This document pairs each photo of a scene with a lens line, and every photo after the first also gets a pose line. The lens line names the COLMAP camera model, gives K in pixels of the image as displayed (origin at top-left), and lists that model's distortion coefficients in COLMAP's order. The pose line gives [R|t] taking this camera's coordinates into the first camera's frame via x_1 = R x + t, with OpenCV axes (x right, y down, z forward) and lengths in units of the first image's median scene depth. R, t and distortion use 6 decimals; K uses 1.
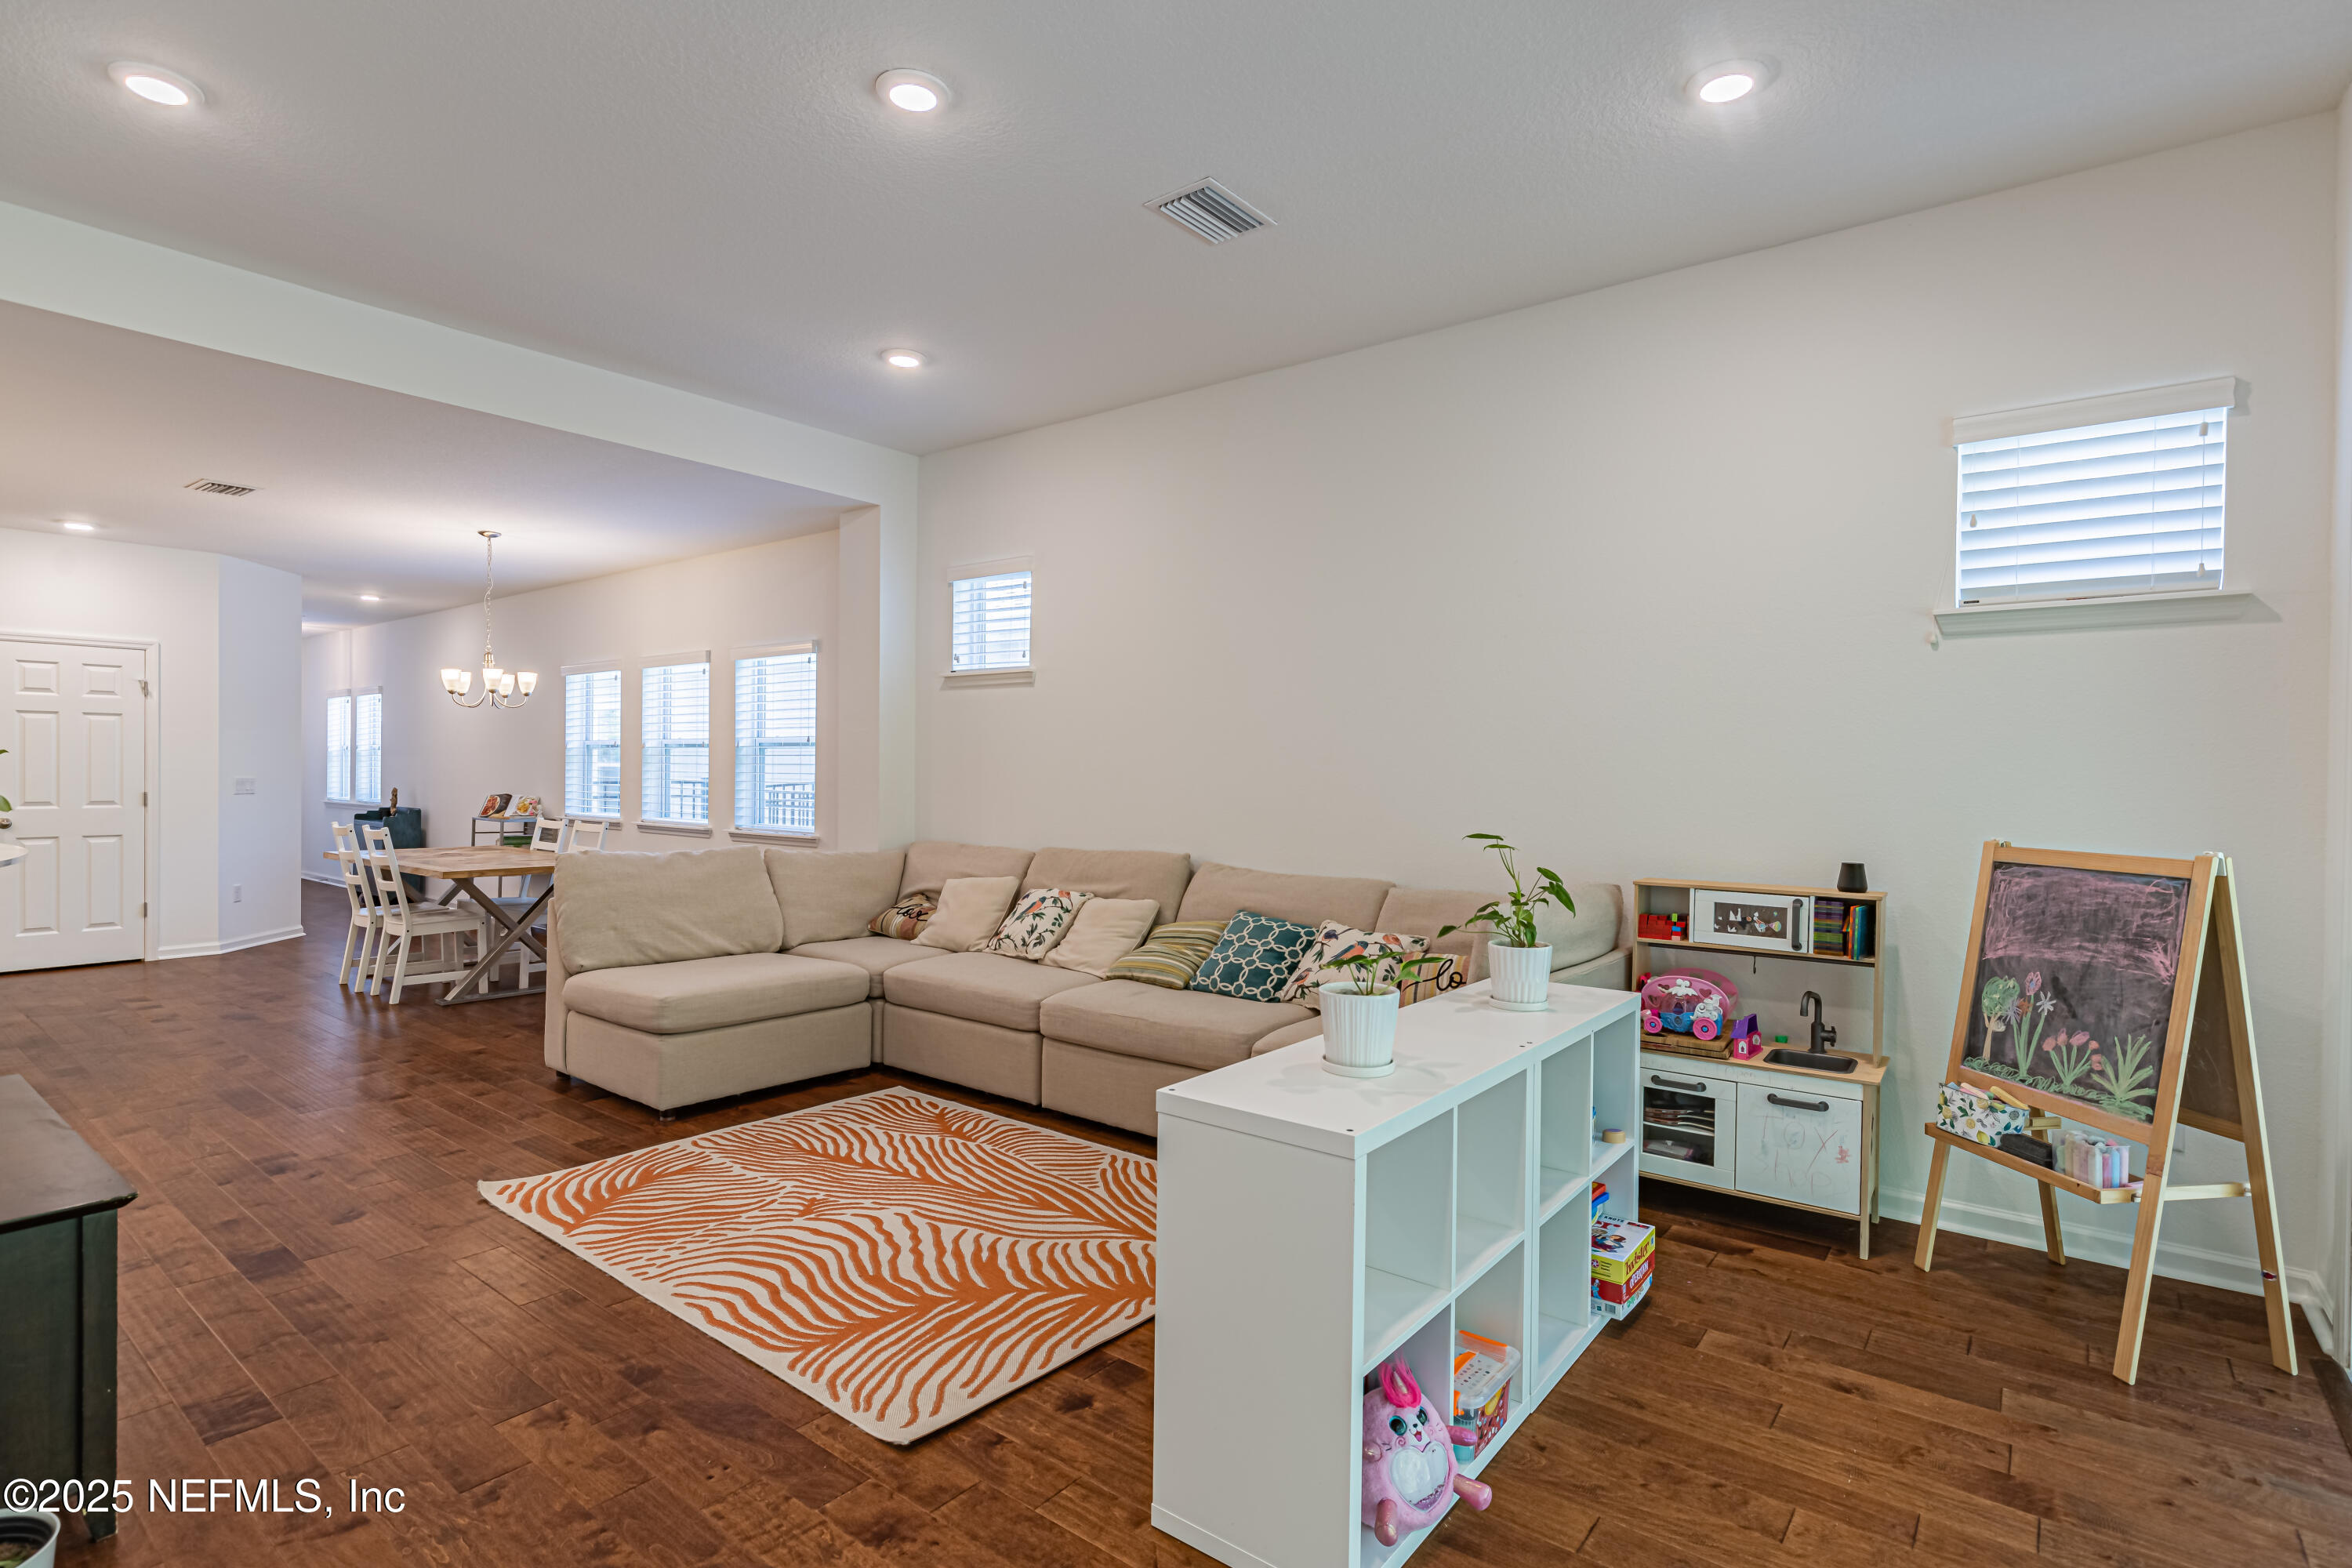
lens RADIAL K [[1140.2, 0, 1173.1], [0, 1140.2, 775.7], [0, 0, 1]] dist [-0.000764, -0.000194]
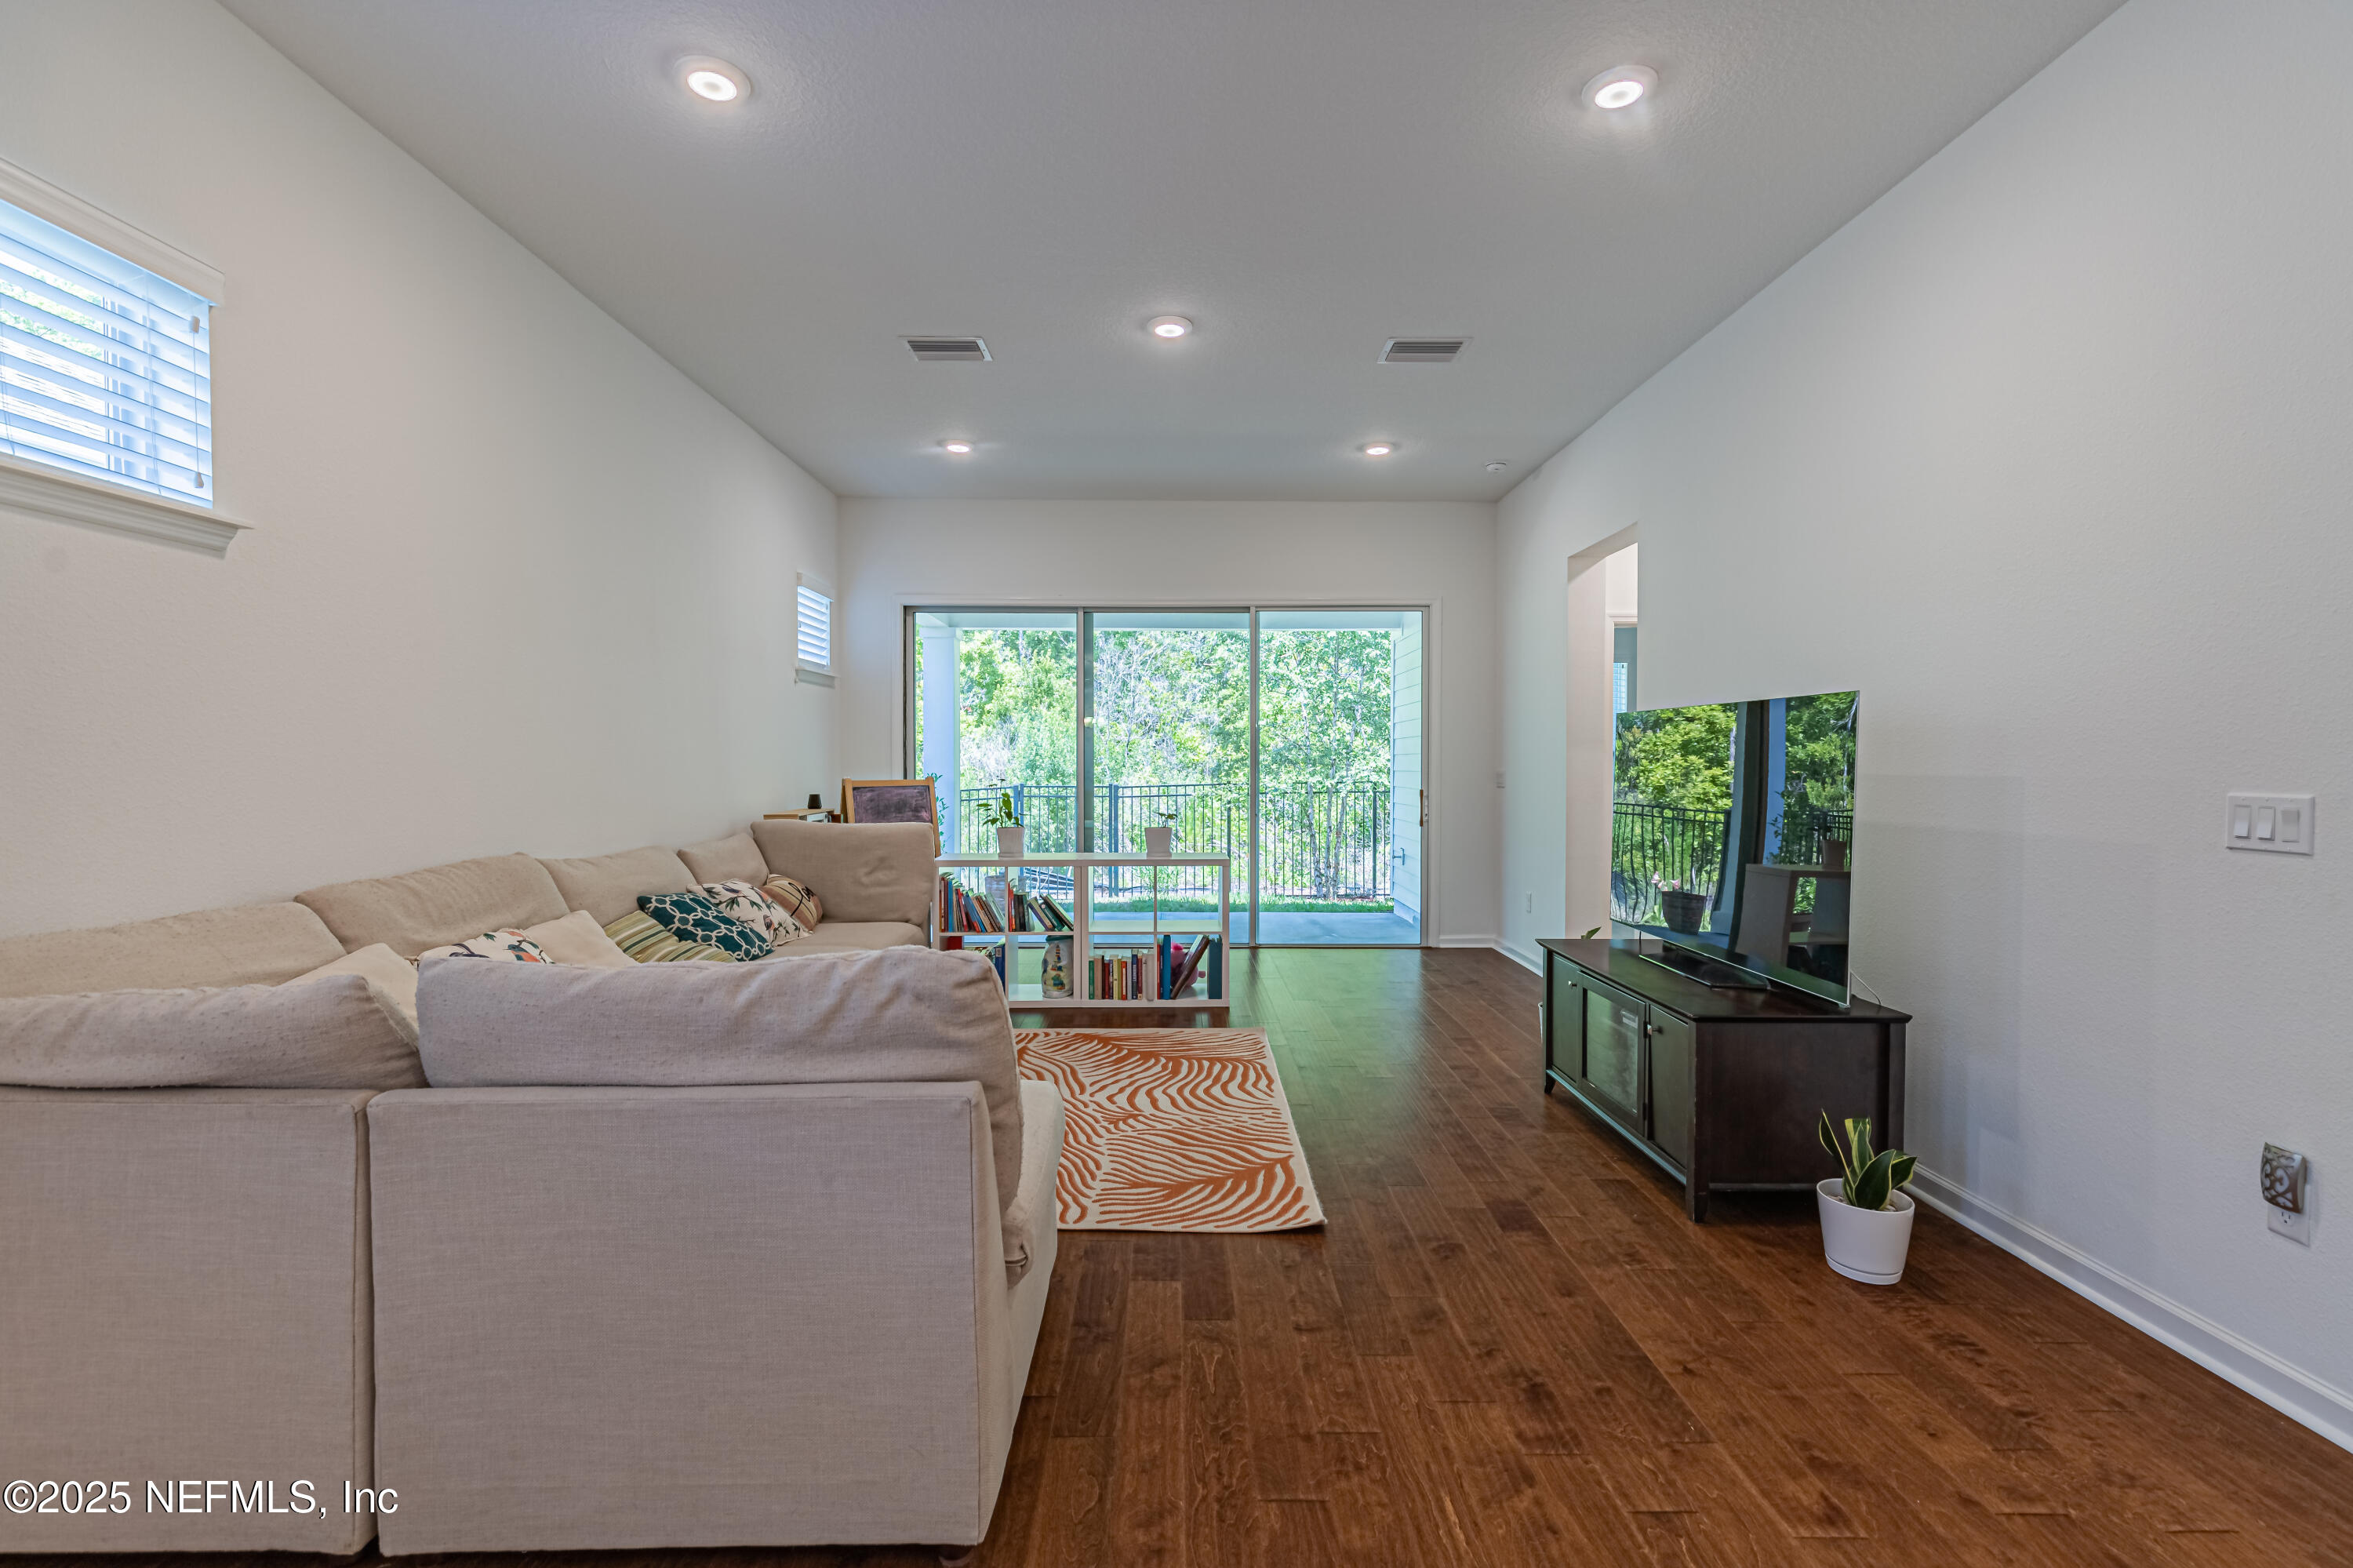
lens RADIAL K [[1056.4, 0, 1176.5], [0, 1056.4, 780.8], [0, 0, 1]] dist [0.009096, -0.000547]
pose [[-0.622934, -0.026752, 0.781817, -1.224815], [-0.004971, 0.999530, 0.030241, -0.004214], [-0.782259, 0.014951, -0.622774, 1.670490]]
